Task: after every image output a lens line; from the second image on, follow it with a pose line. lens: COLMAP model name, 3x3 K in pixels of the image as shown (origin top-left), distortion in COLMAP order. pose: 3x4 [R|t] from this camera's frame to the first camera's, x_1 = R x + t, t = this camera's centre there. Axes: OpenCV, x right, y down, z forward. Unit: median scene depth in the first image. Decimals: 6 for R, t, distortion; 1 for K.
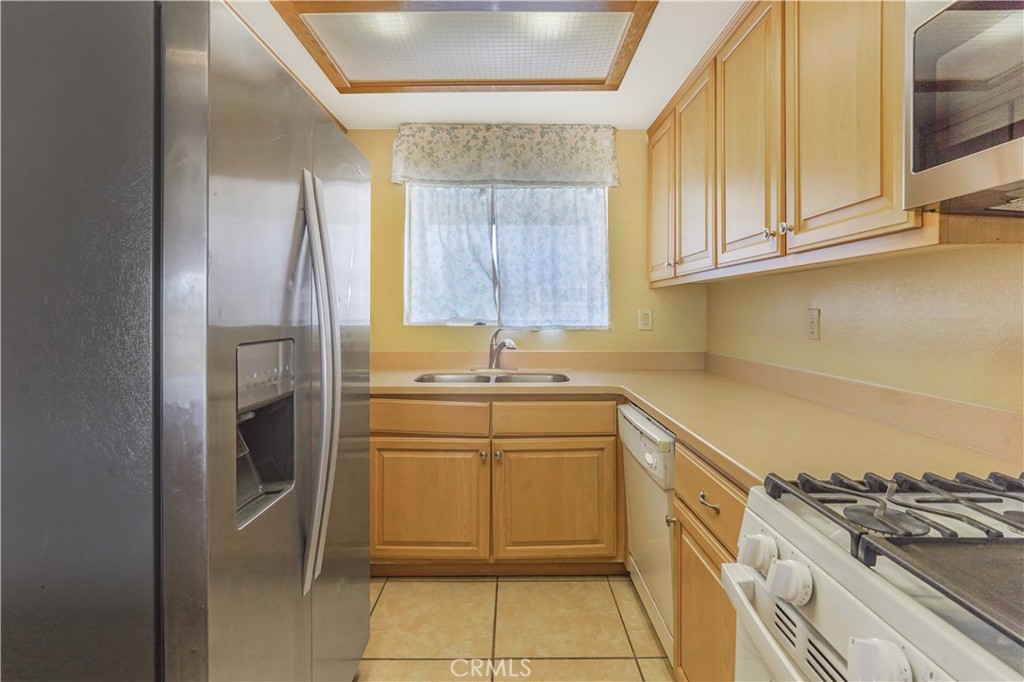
lens RADIAL K [[484.2, 0, 517.7], [0, 484.2, 317.4], [0, 0, 1]] dist [-0.010400, 0.006104]
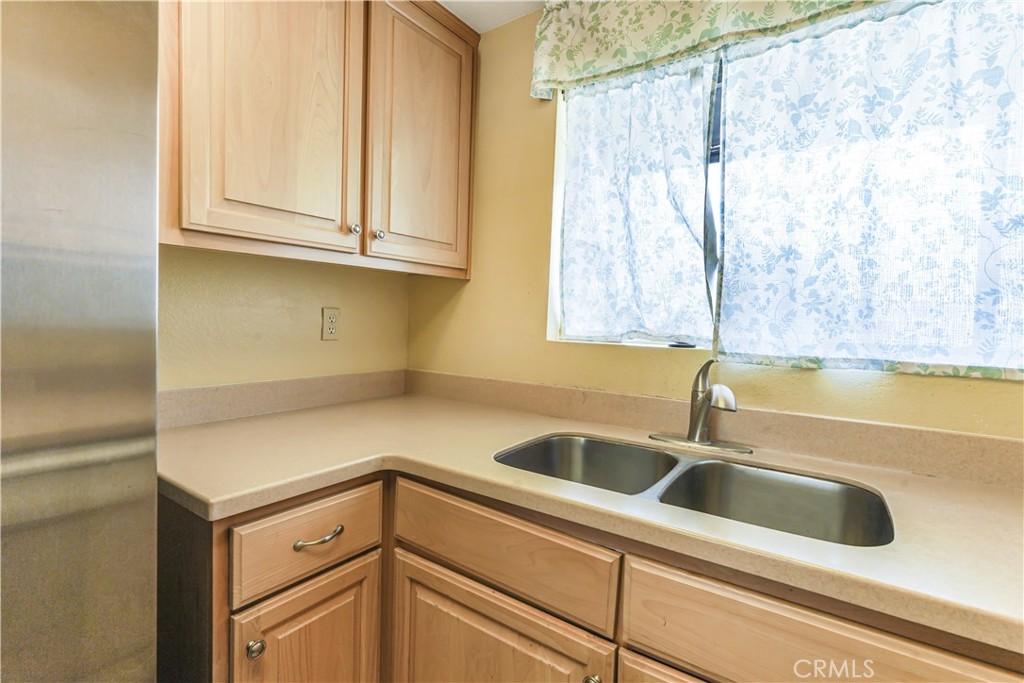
lens RADIAL K [[484.2, 0, 497.7], [0, 484.2, 334.3], [0, 0, 1]] dist [-0.010400, 0.006104]
pose [[0.807015, 0.041663, -0.589059, 0.065279], [-0.027489, 0.999077, 0.033003, -0.008843], [0.589891, -0.010441, 0.807416, 0.488105]]
